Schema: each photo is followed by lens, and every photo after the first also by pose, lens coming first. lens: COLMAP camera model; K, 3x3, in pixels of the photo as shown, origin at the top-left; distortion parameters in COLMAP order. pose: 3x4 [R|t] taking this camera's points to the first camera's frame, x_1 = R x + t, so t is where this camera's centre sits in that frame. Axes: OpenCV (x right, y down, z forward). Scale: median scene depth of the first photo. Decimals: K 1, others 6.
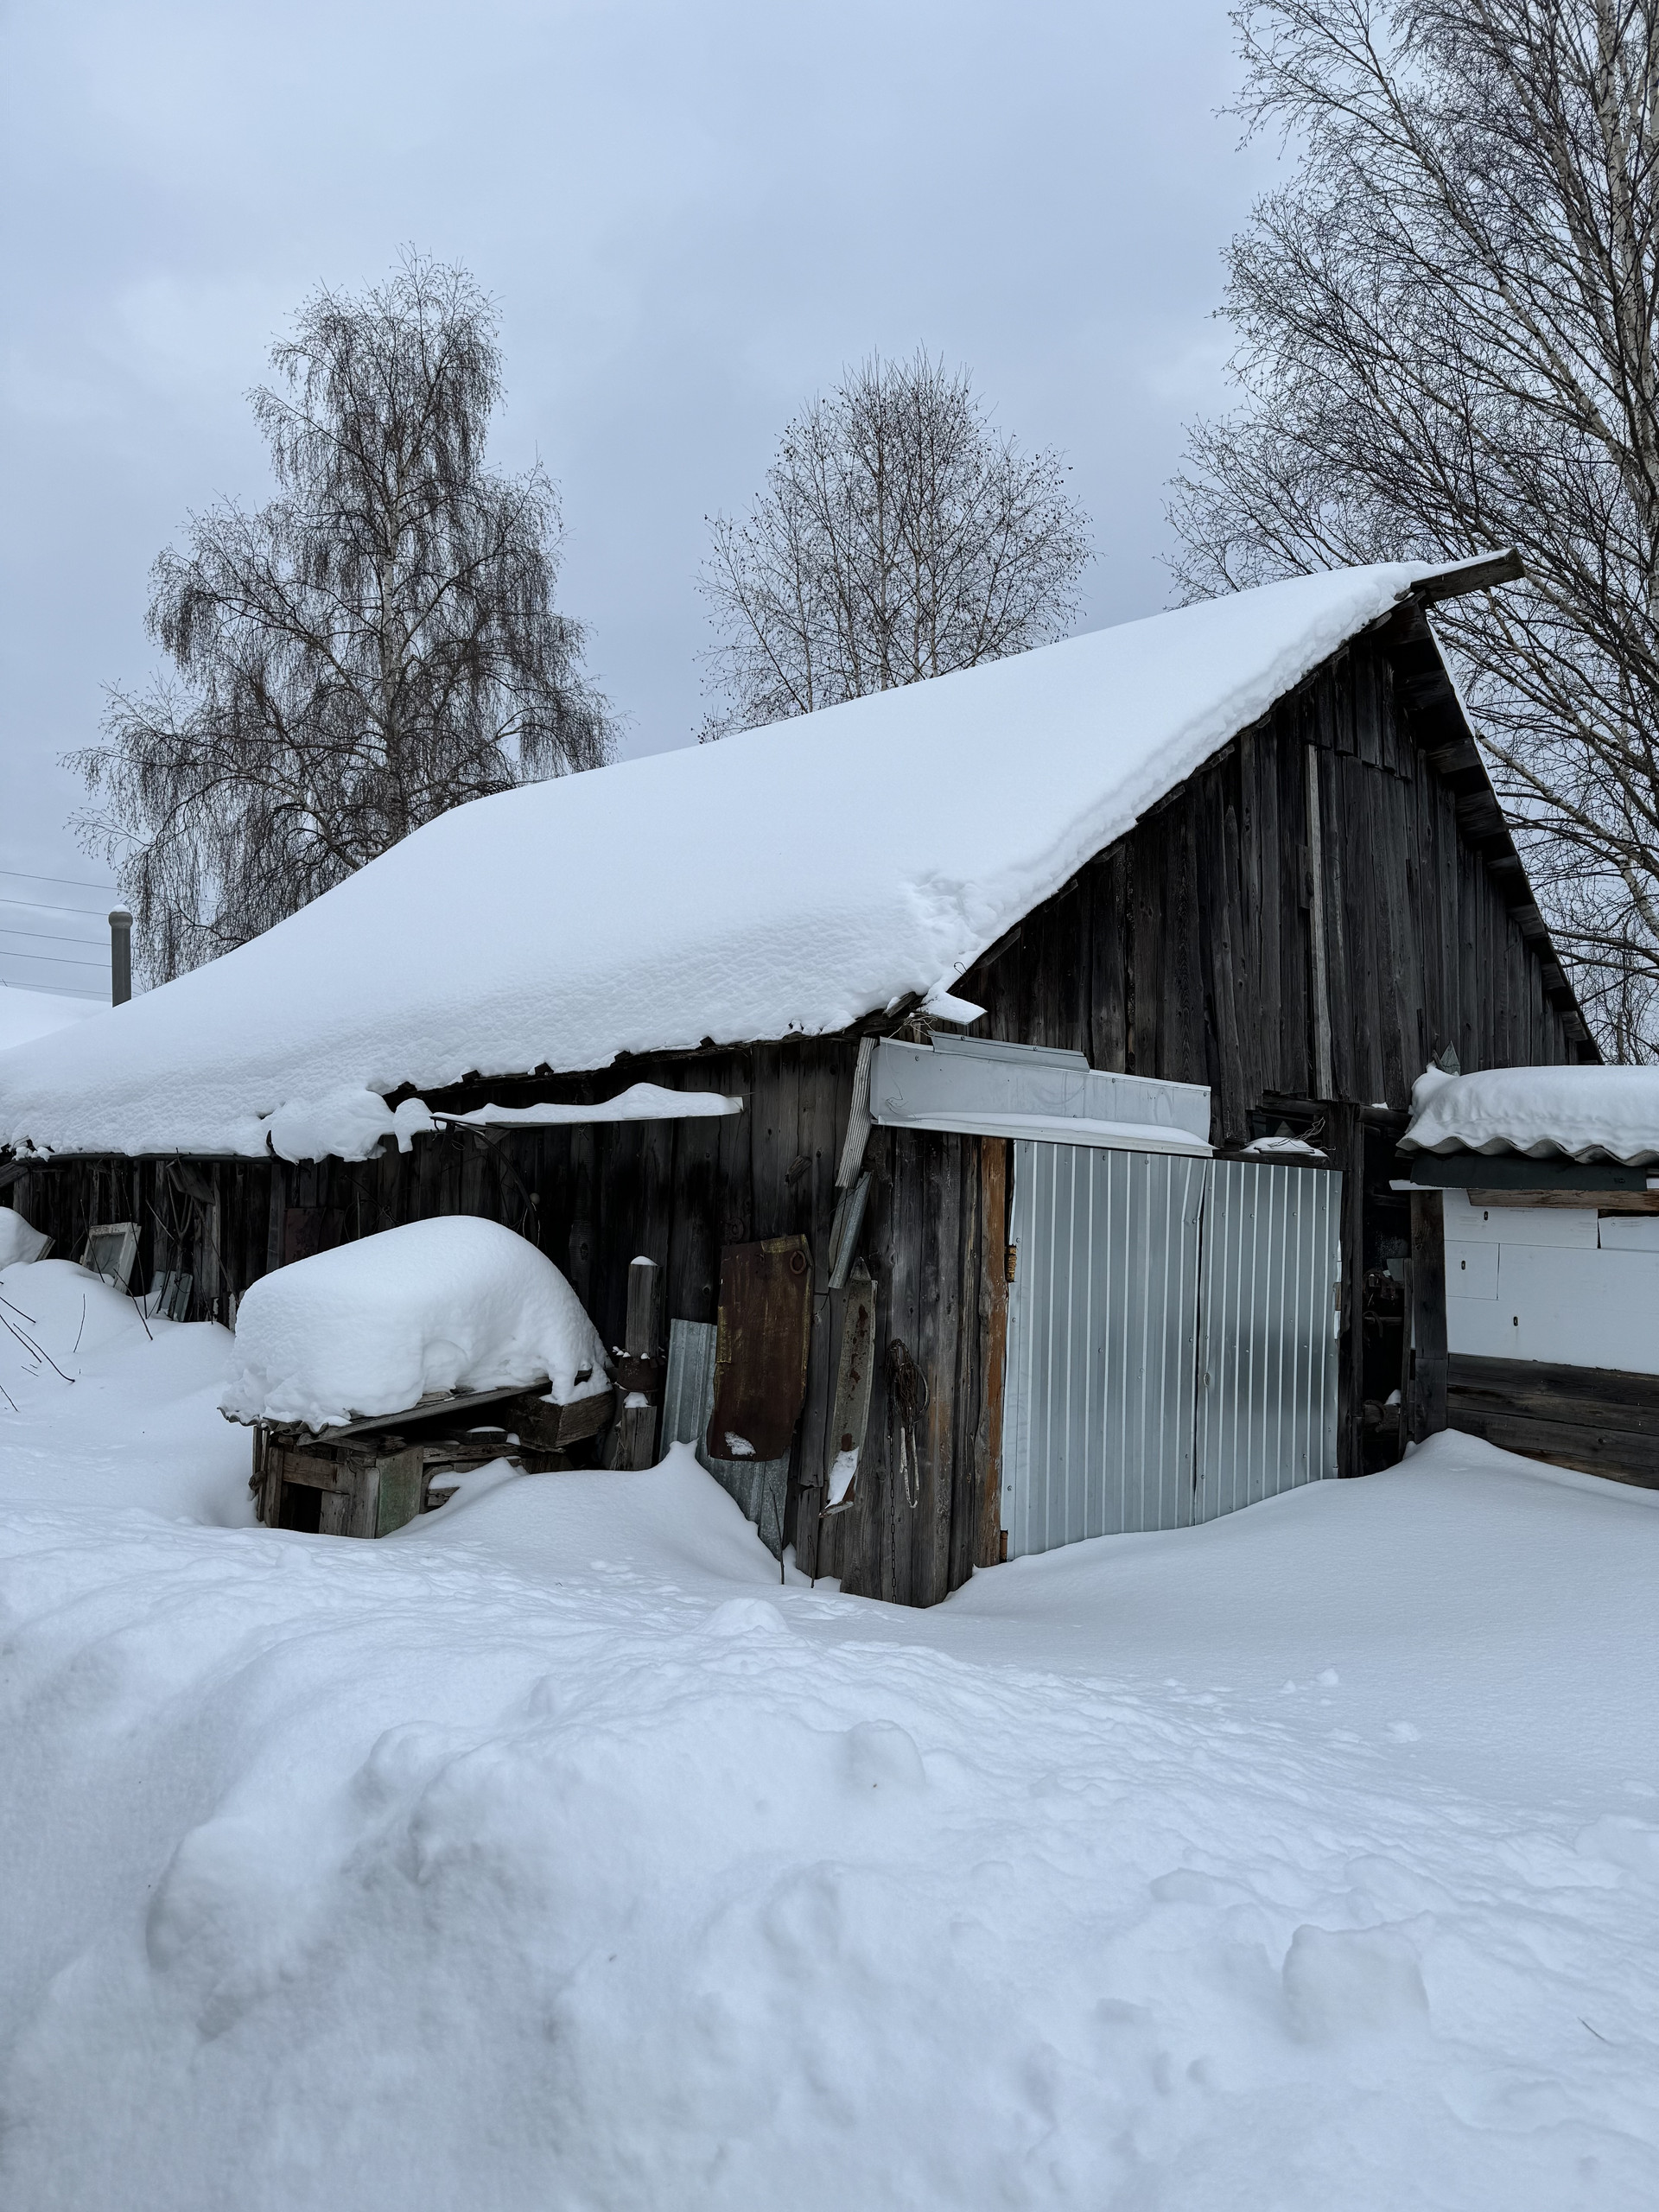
lens RADIAL K [[1566.5, 0, 839.6], [0, 1566.5, 1097.1], [0, 0, 1]] dist [0.101718, -0.117092]
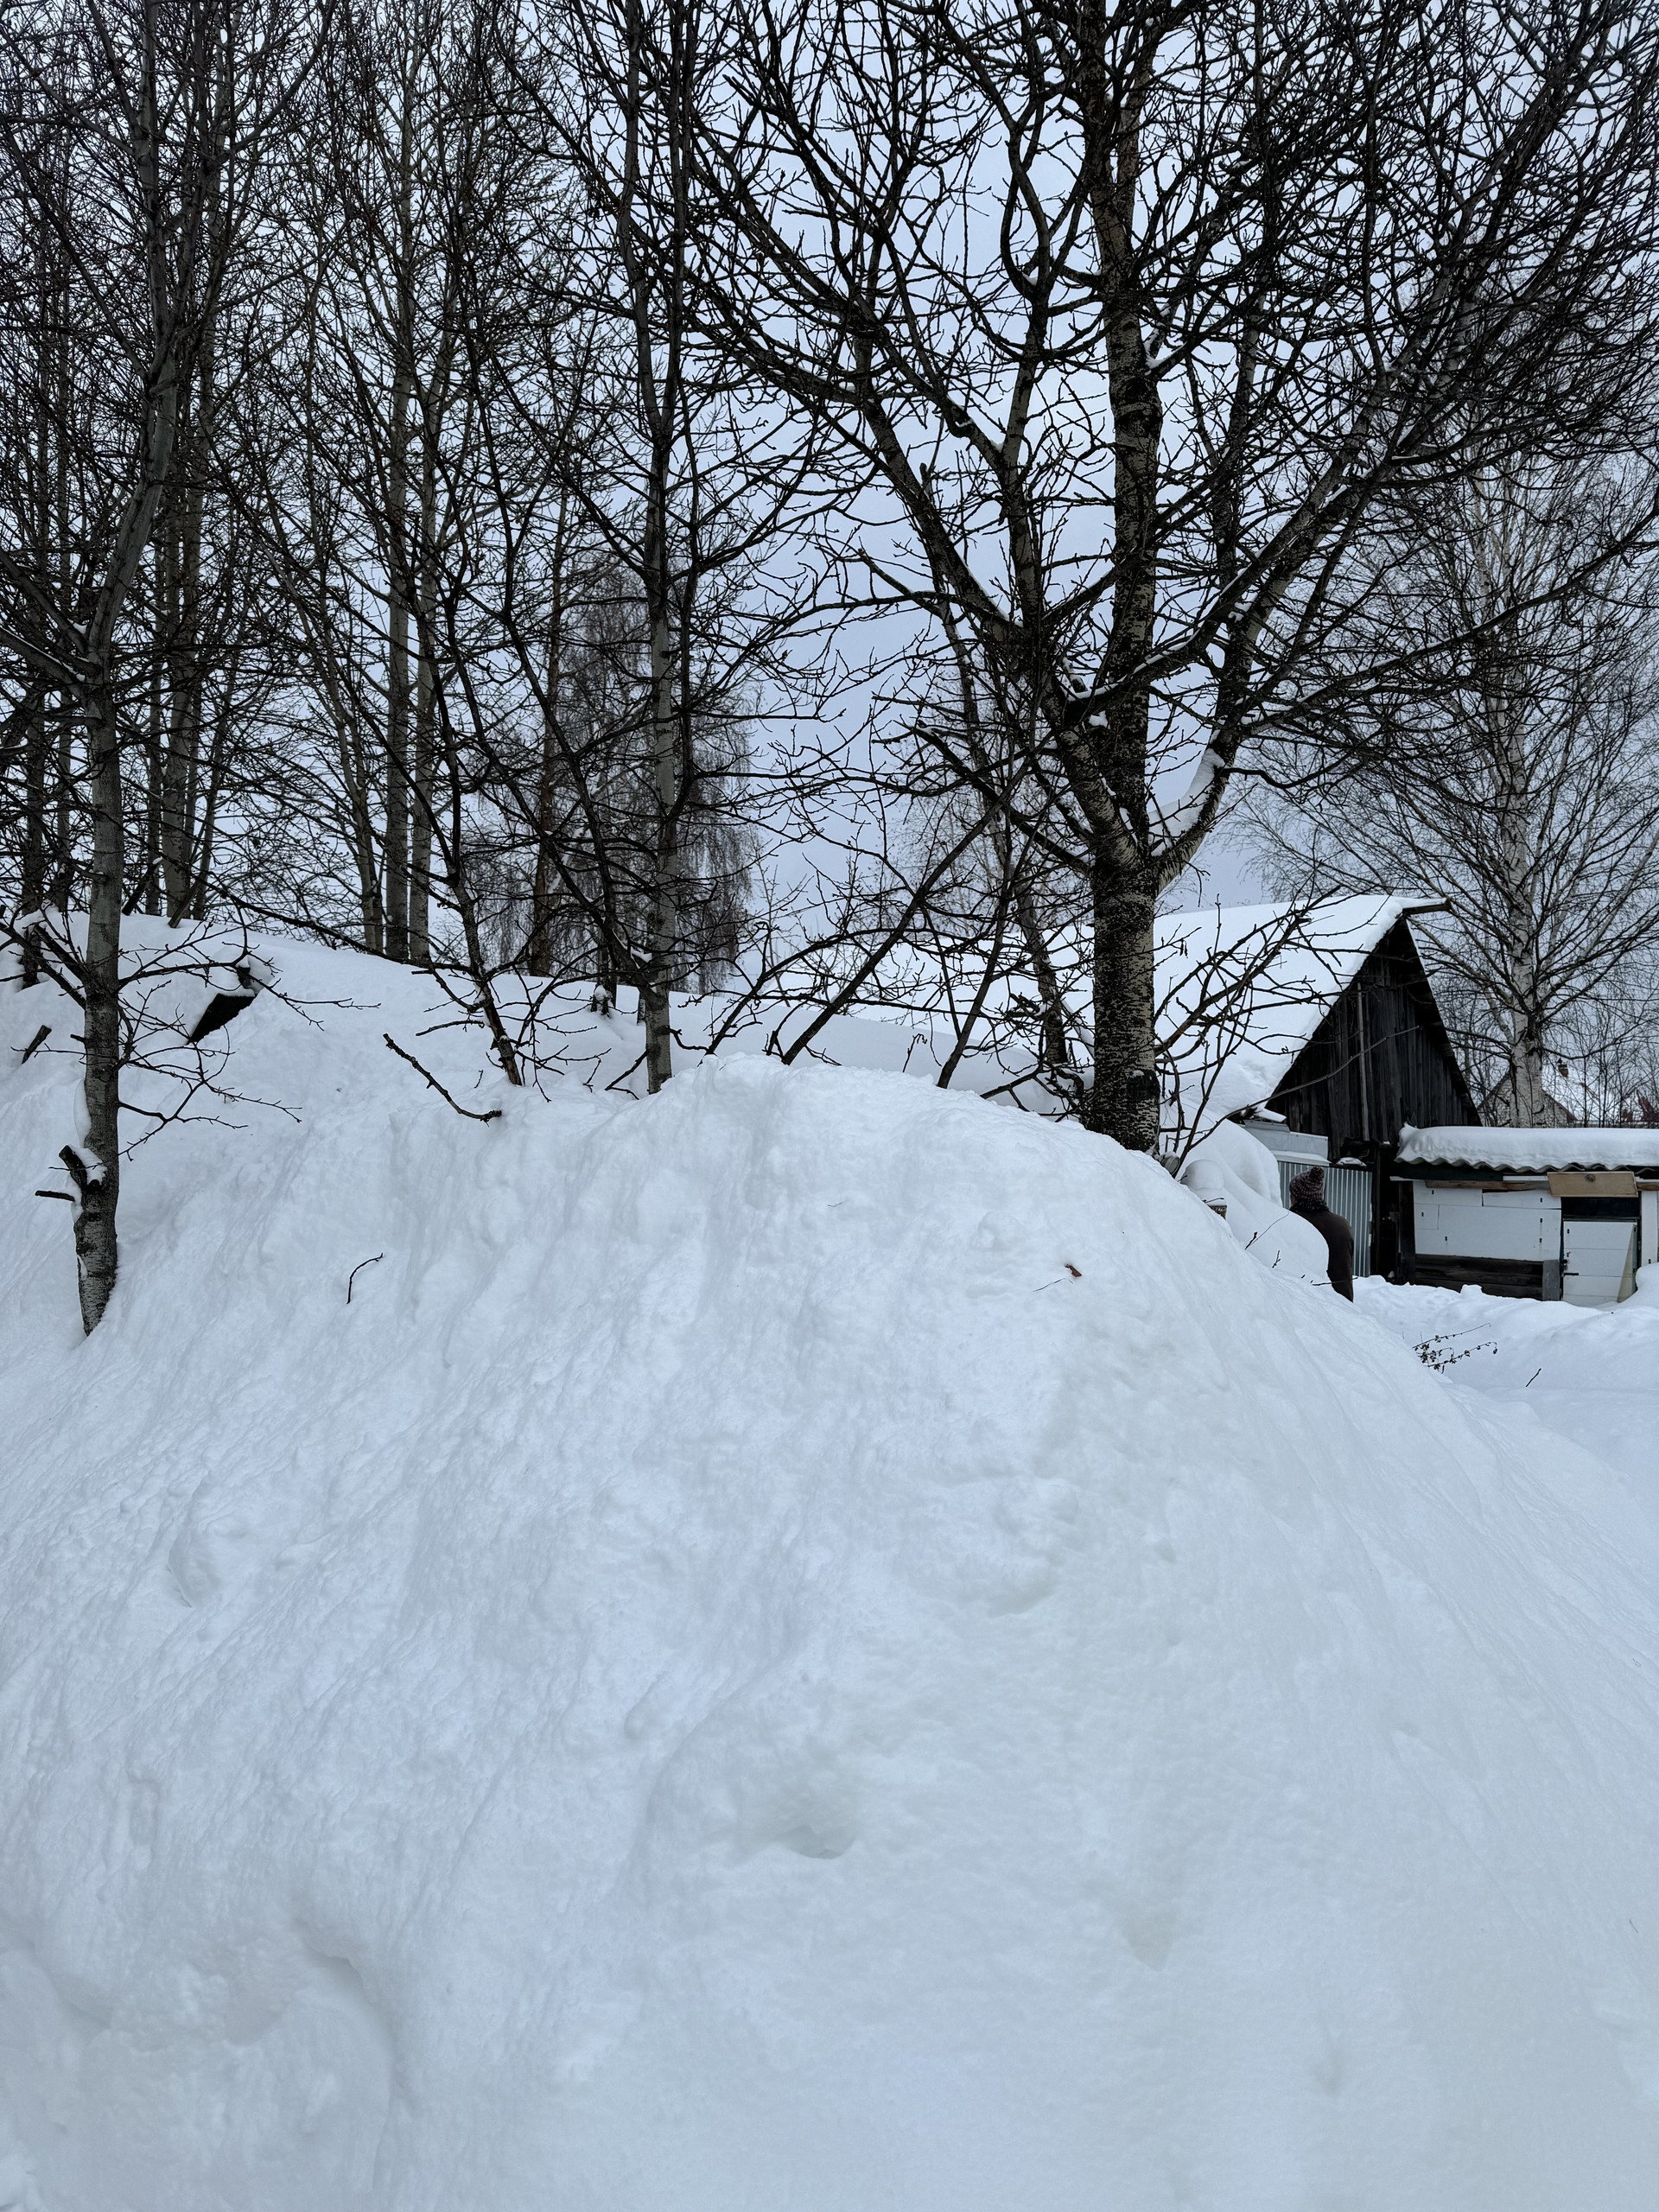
lens RADIAL K [[1522.1, 0, 818.9], [0, 1522.1, 1129.9], [0, 0, 1]] dist [-0.000123, -0.006722]
pose [[0.998246, 0.005211, 0.058976, -0.616311], [-0.006727, 0.999651, 0.025534, -0.065657], [-0.058823, -0.025885, 0.997933, -1.144885]]
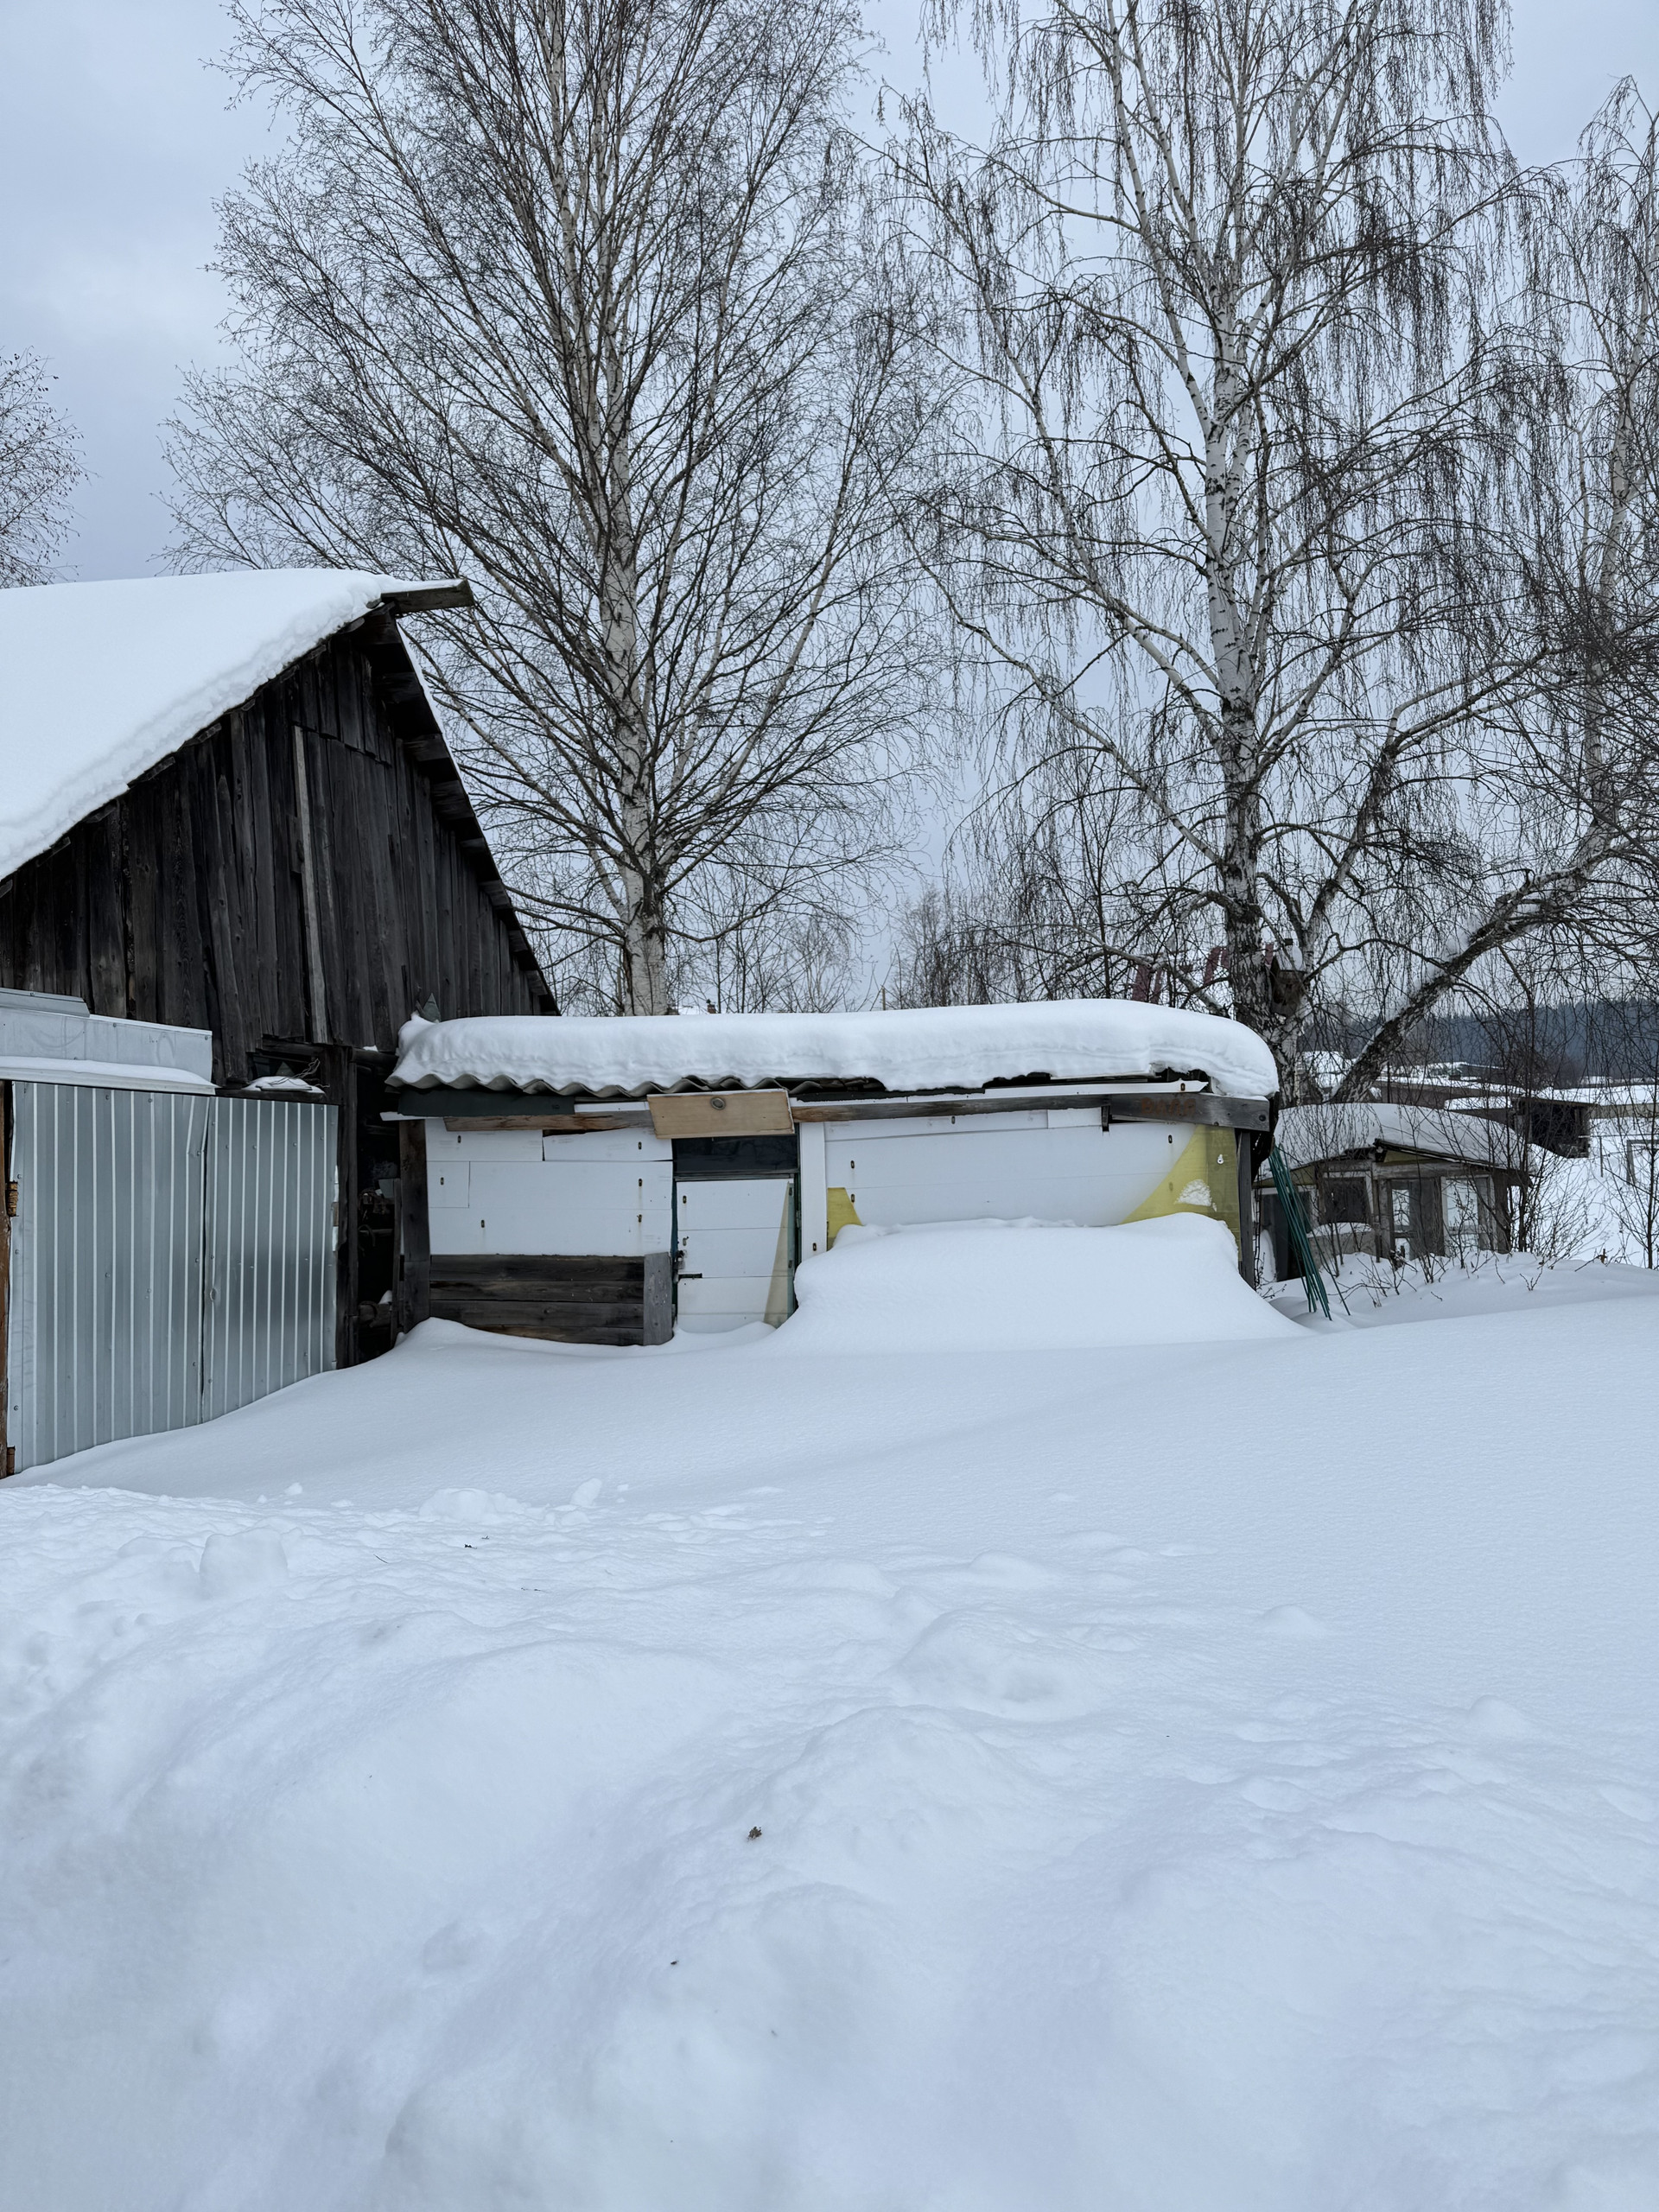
lens RADIAL K [[1573.5, 0, 829.8], [0, 1573.5, 1124.3], [0, 0, 1]] dist [0.069689, -0.086383]
pose [[0.834747, -0.031791, 0.549716, -0.015598], [0.004322, 0.998679, 0.051192, 0.003367], [-0.550617, -0.040357, 0.833782, -0.158941]]
